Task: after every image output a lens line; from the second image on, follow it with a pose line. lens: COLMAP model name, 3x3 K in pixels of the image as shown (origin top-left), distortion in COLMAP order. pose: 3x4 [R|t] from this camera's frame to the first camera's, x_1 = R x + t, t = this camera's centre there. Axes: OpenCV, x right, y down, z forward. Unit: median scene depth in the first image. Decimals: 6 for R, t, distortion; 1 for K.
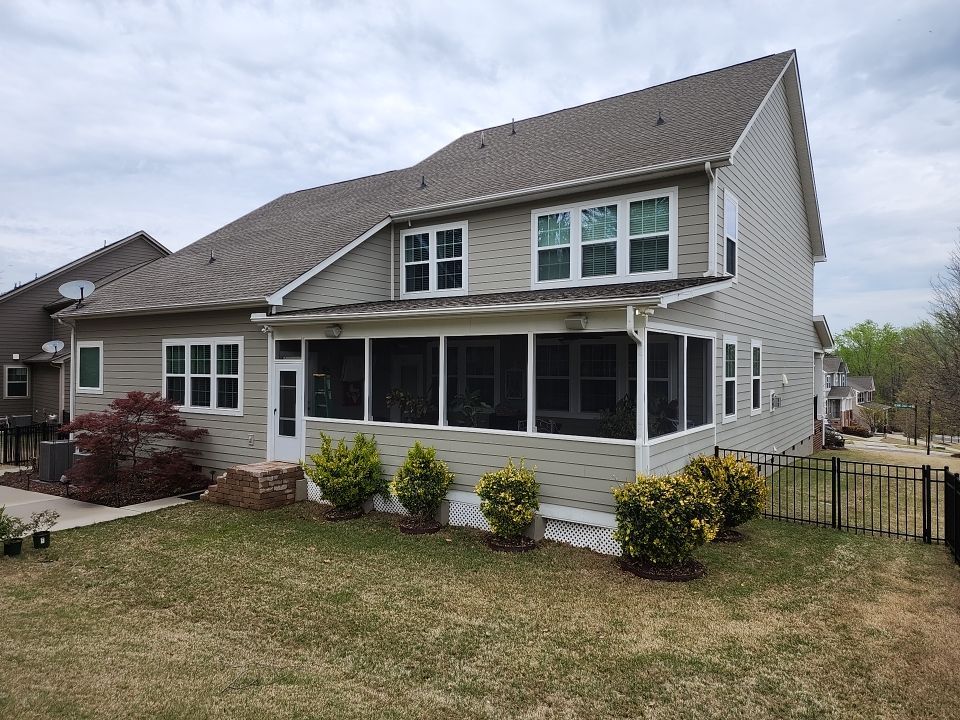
lens RADIAL K [[634.7, 0, 480.0], [0, 634.7, 360.0], [0, 0, 1]] dist [0.081271, -0.059932]
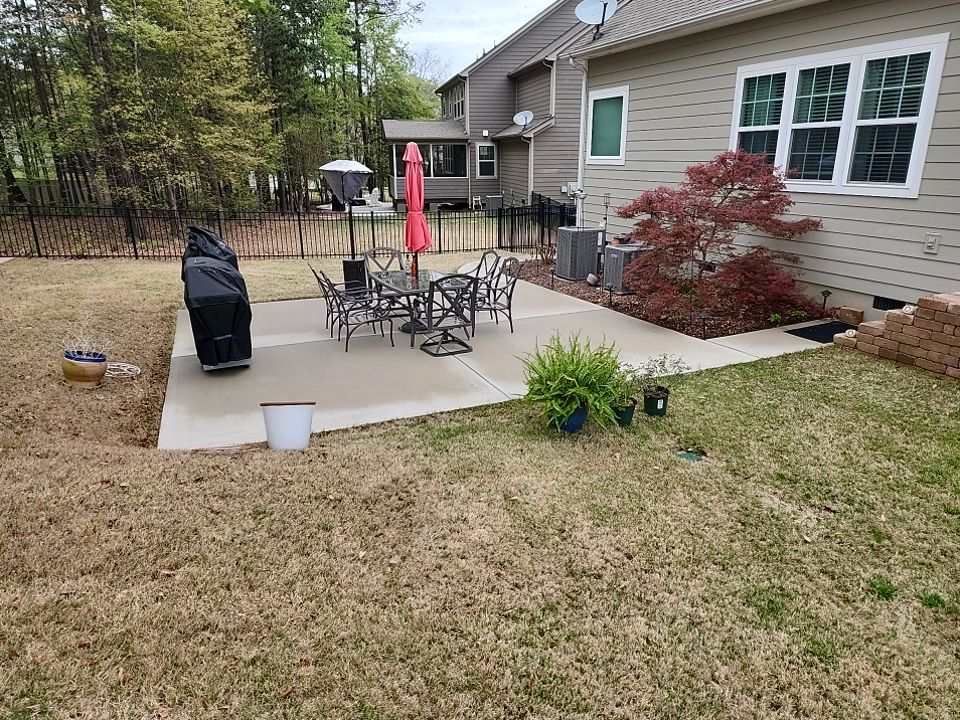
lens RADIAL K [[634.7, 0, 480.0], [0, 634.7, 360.0], [0, 0, 1]] dist [0.081271, -0.059932]
pose [[0.835537, 0.160469, -0.525478, -0.347033], [0.013678, 0.950028, 0.311865, 0.039253], [0.549264, -0.267763, 0.791589, 0.316662]]
